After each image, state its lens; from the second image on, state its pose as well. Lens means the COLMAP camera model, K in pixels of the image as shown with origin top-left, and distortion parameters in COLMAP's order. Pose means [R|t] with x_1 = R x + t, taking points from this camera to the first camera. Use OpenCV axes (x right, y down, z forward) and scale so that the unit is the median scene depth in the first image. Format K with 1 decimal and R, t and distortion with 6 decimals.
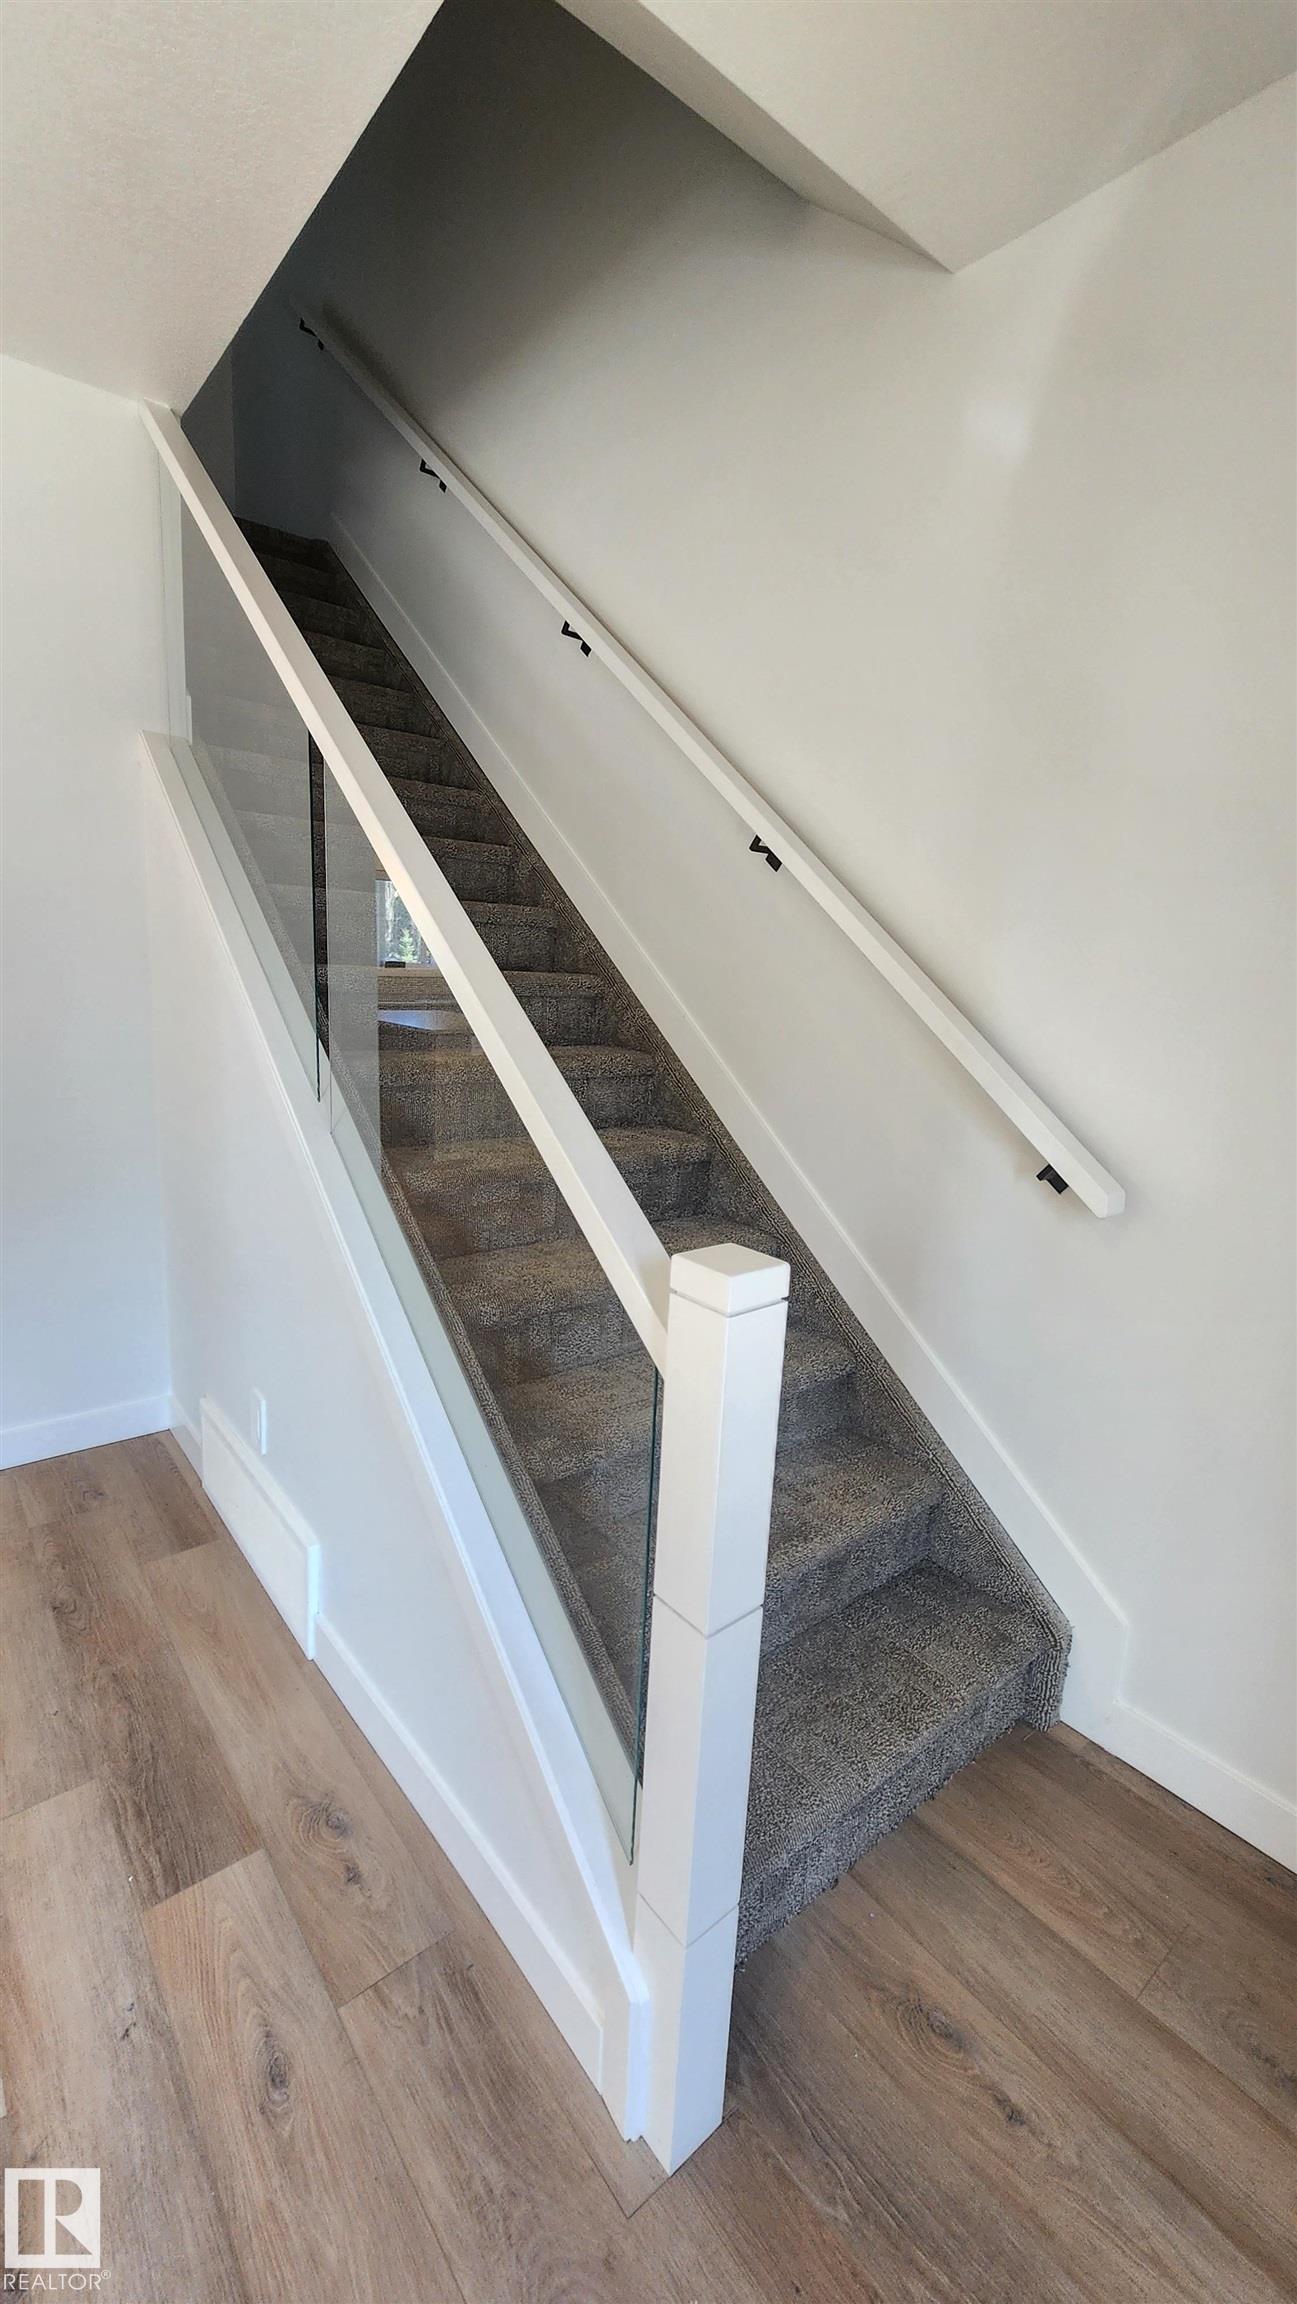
lens RADIAL K [[954.0, 0, 657.4], [0, 954.0, 1150.4], [0, 0, 1]] dist [0.004053, -0.001239]
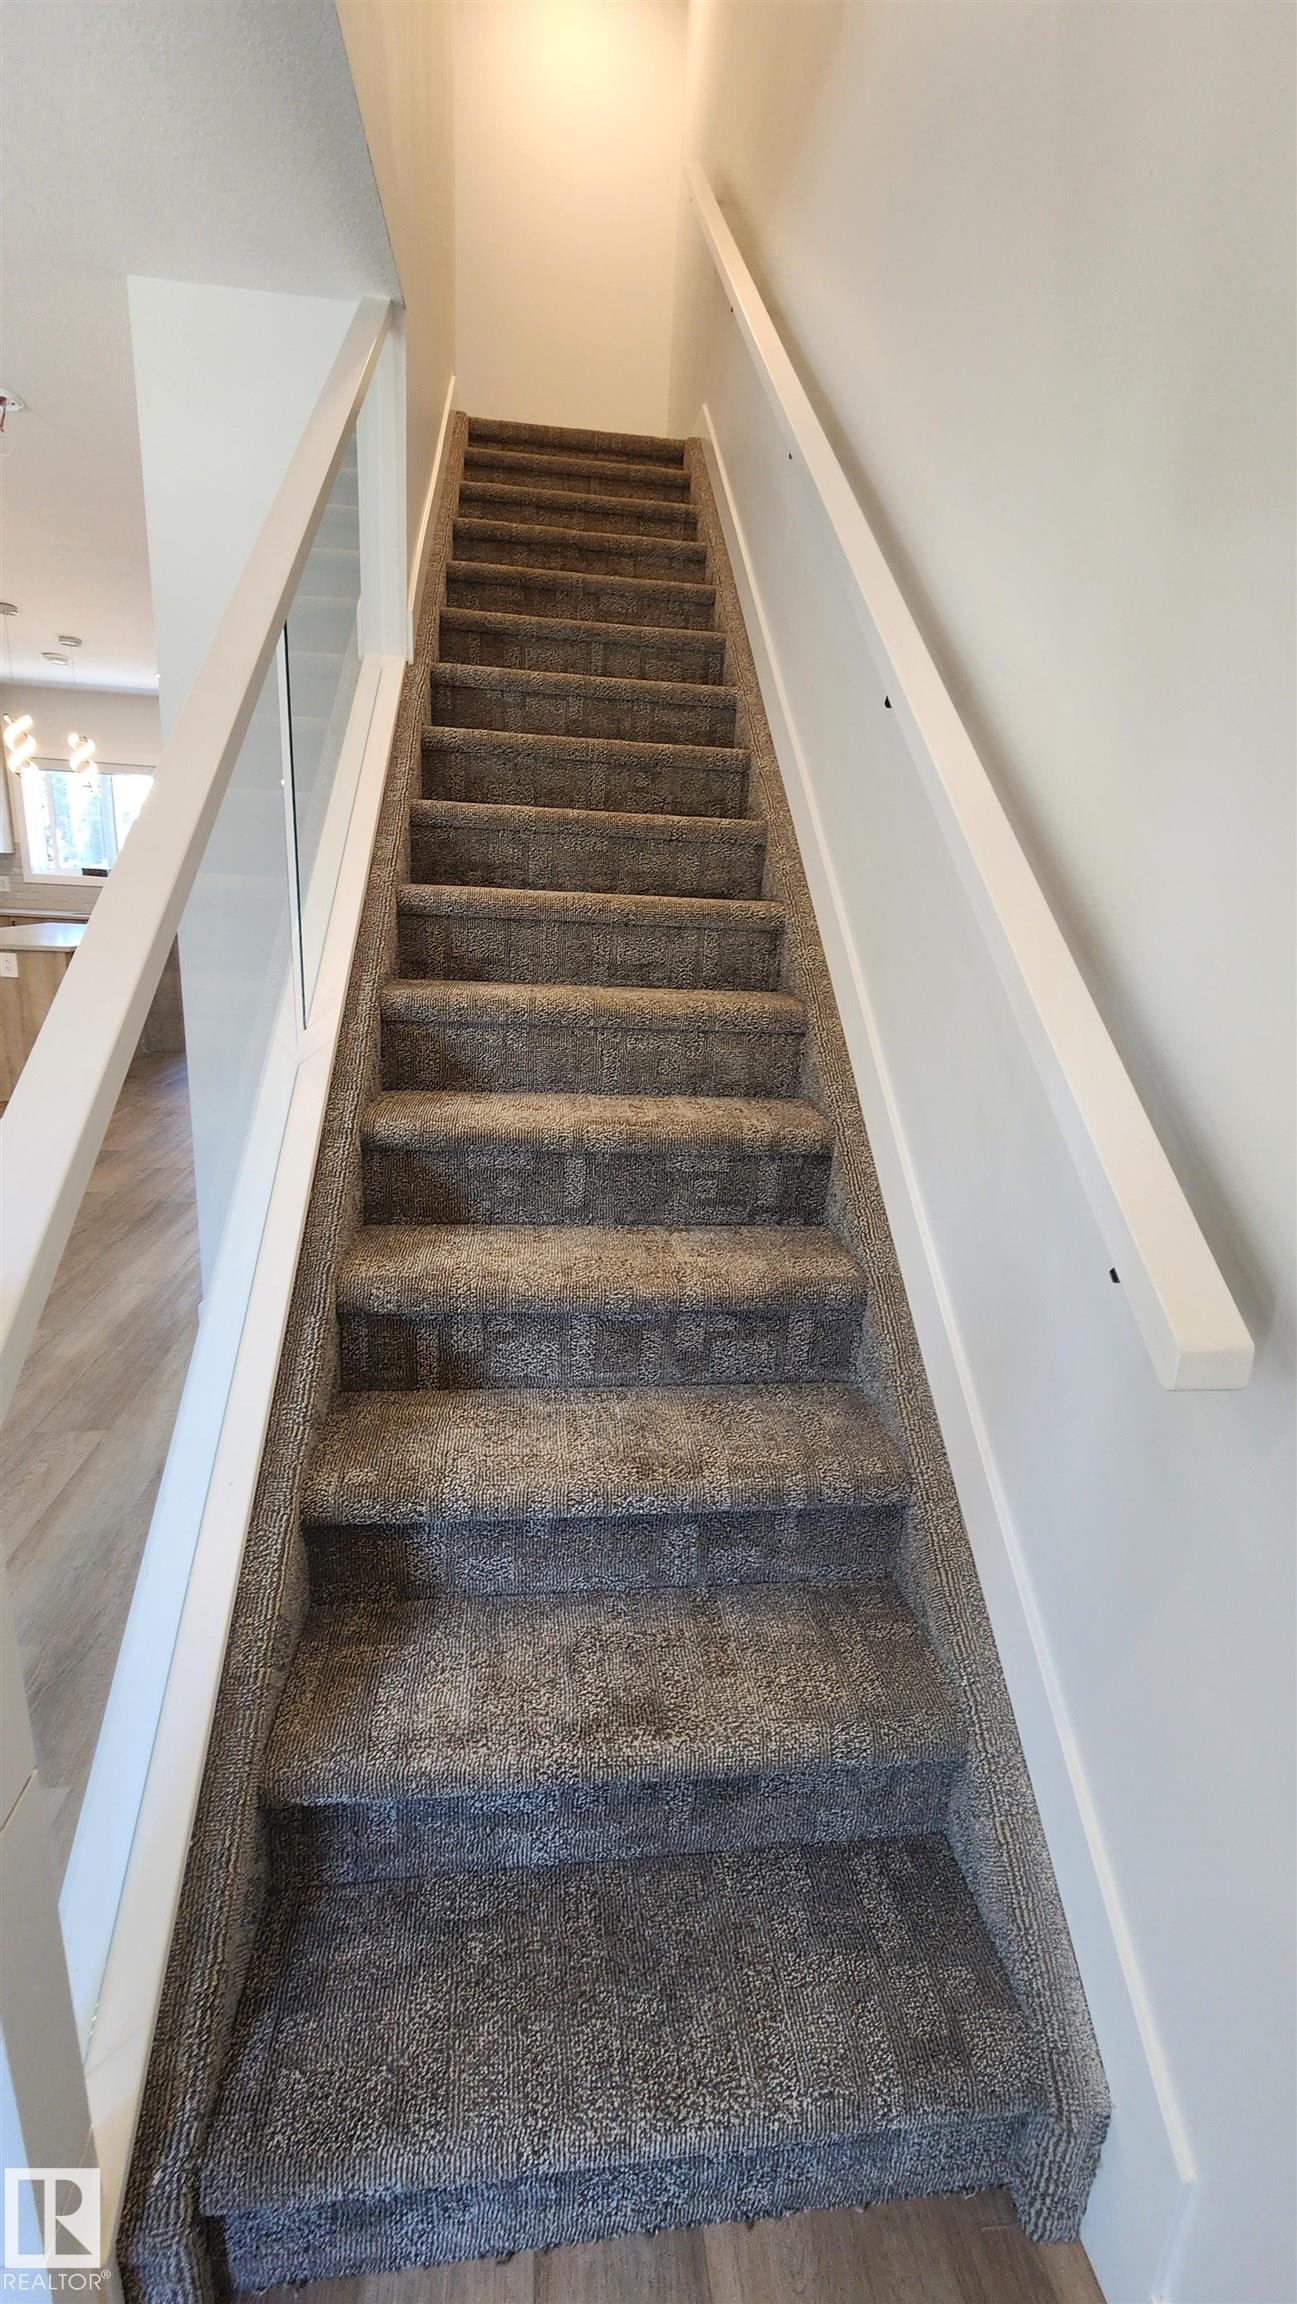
lens RADIAL K [[954.0, 0, 660.2], [0, 954.0, 1144.1], [0, 0, 1]] dist [0.004053, -0.001239]
pose [[0.844733, 0.137029, -0.517349, 0.323740], [-0.114860, 0.990560, 0.074823, -0.038272], [0.522718, -0.003783, 0.852497, 0.310461]]
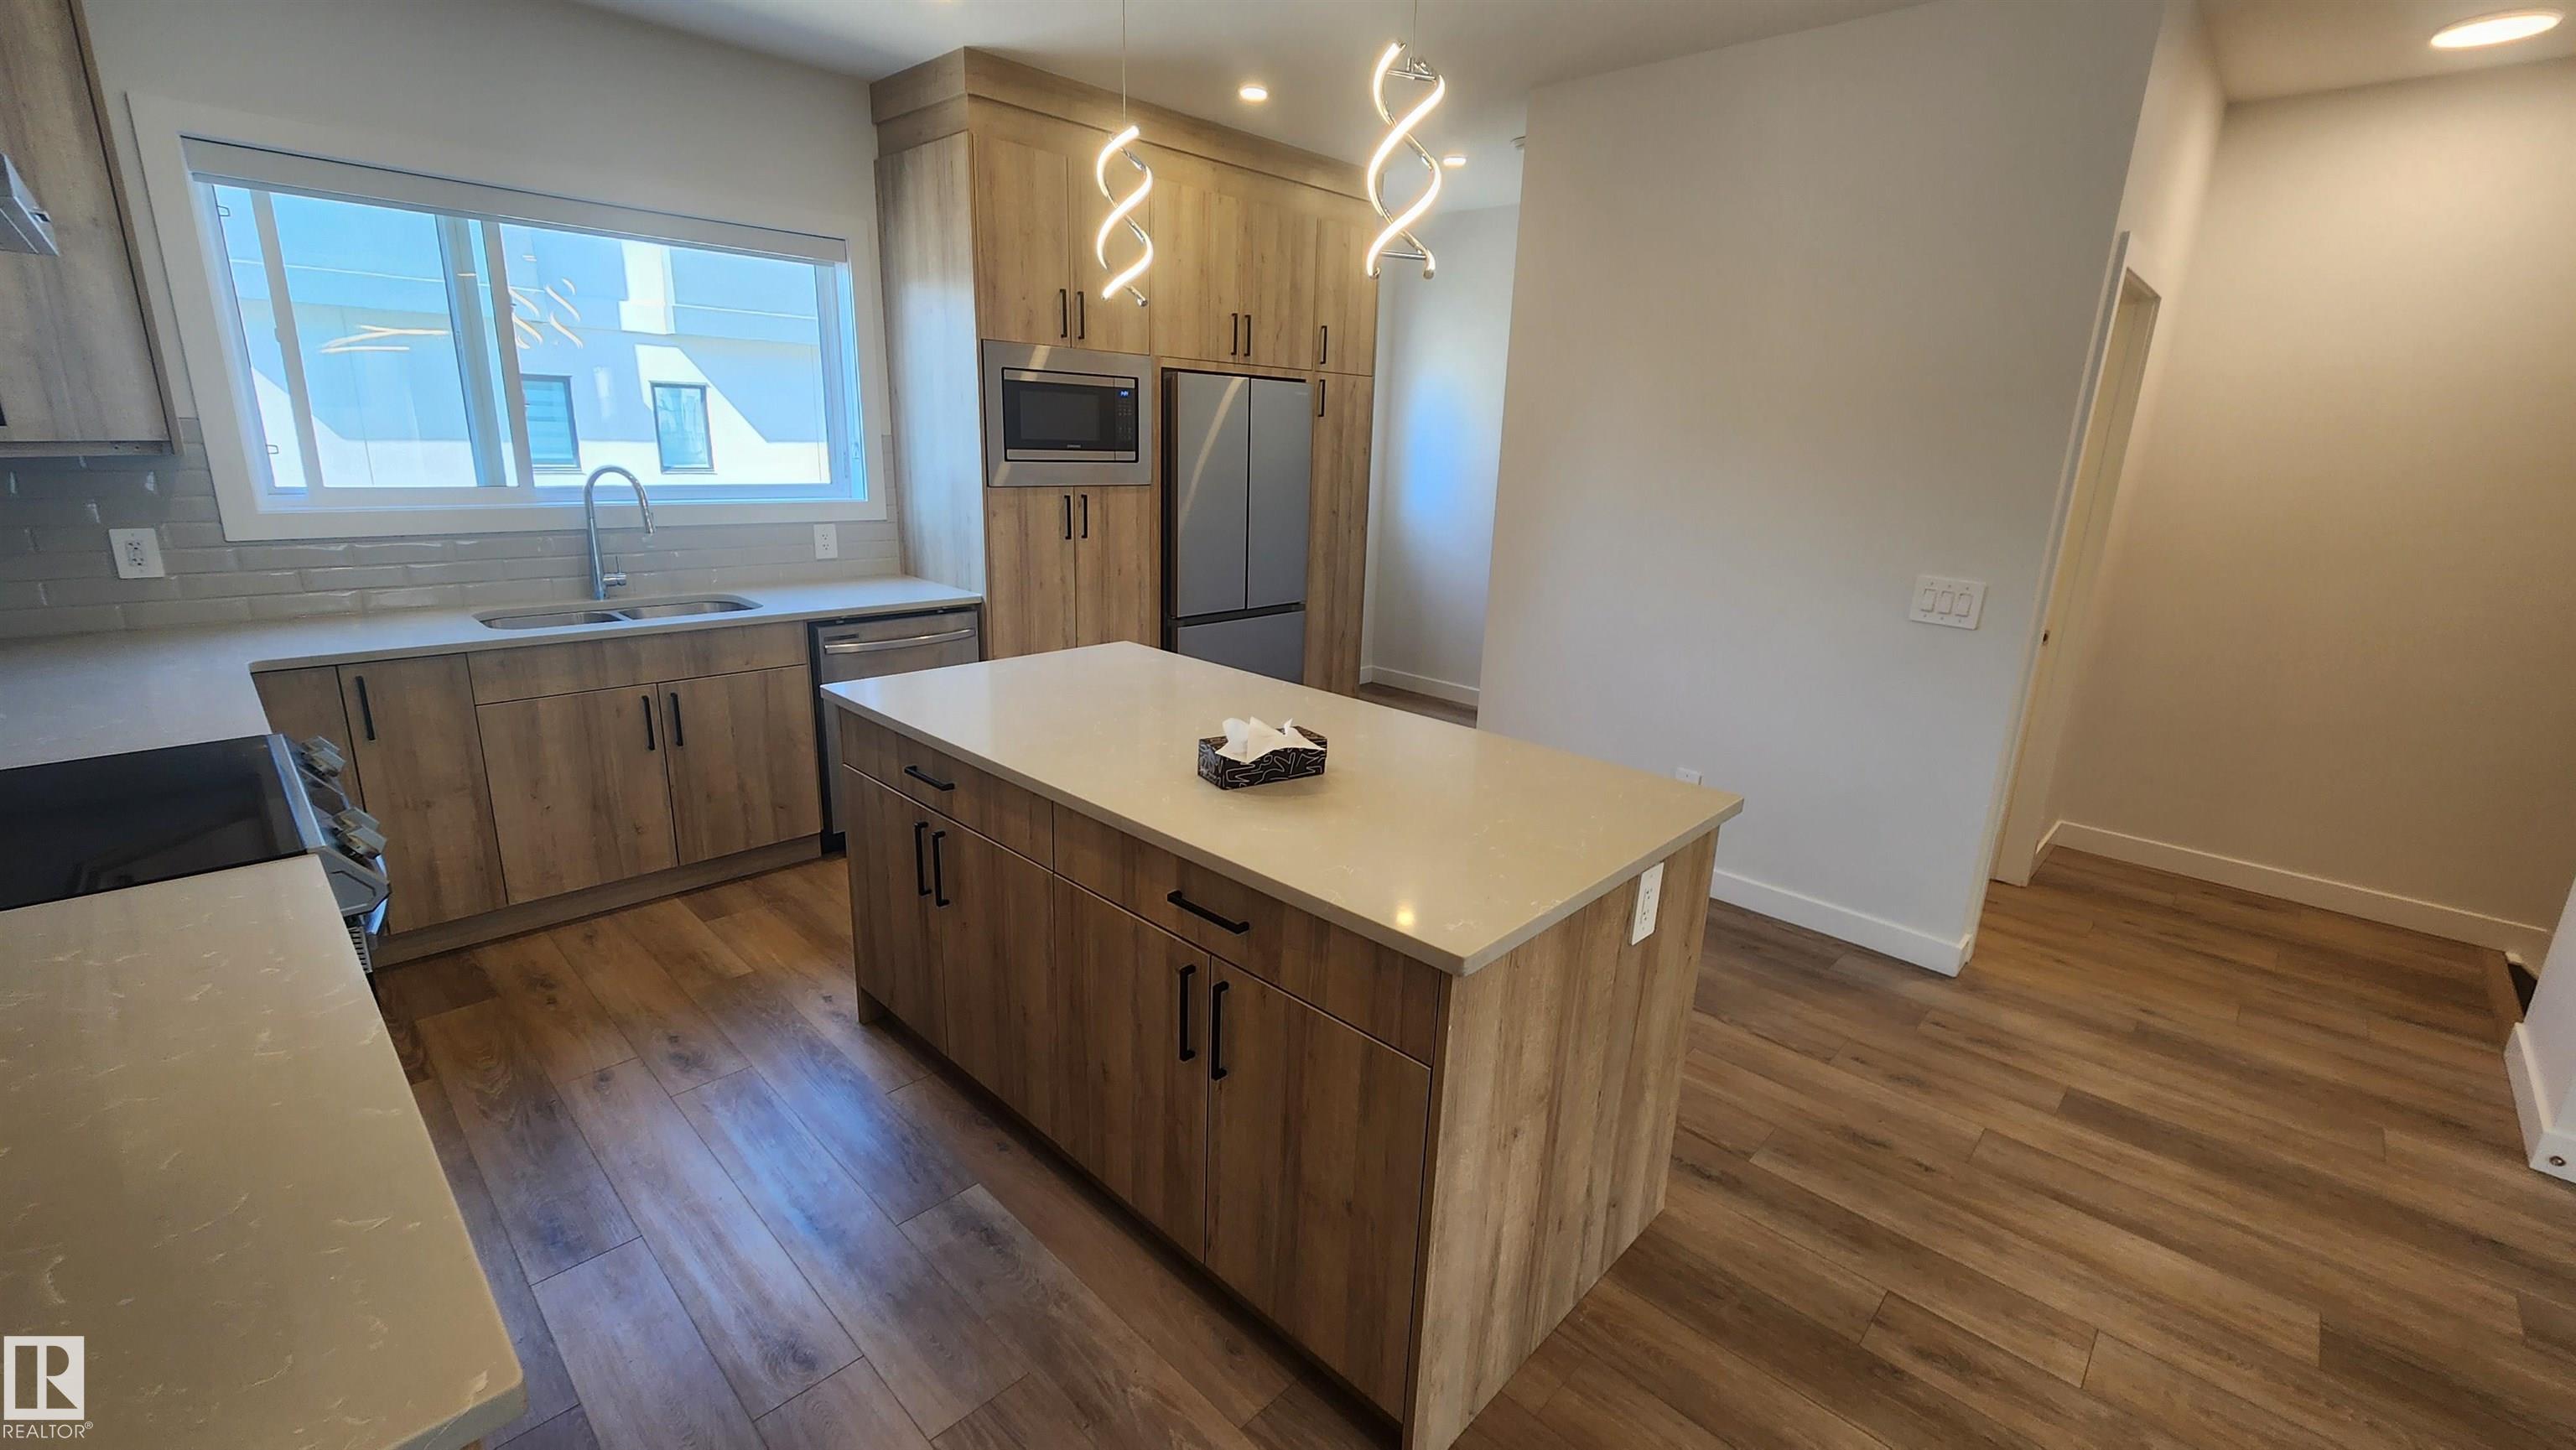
lens RADIAL K [[1066.6, 0, 1288.8], [0, 1066.6, 705.7], [0, 0, 1]] dist [0.004053, -0.001239]
pose [[0.993834, -0.043476, 0.102000, -2.481151], [0.035641, 0.996361, 0.077419, -0.320362], [-0.104995, -0.073307, 0.991767, 0.696993]]
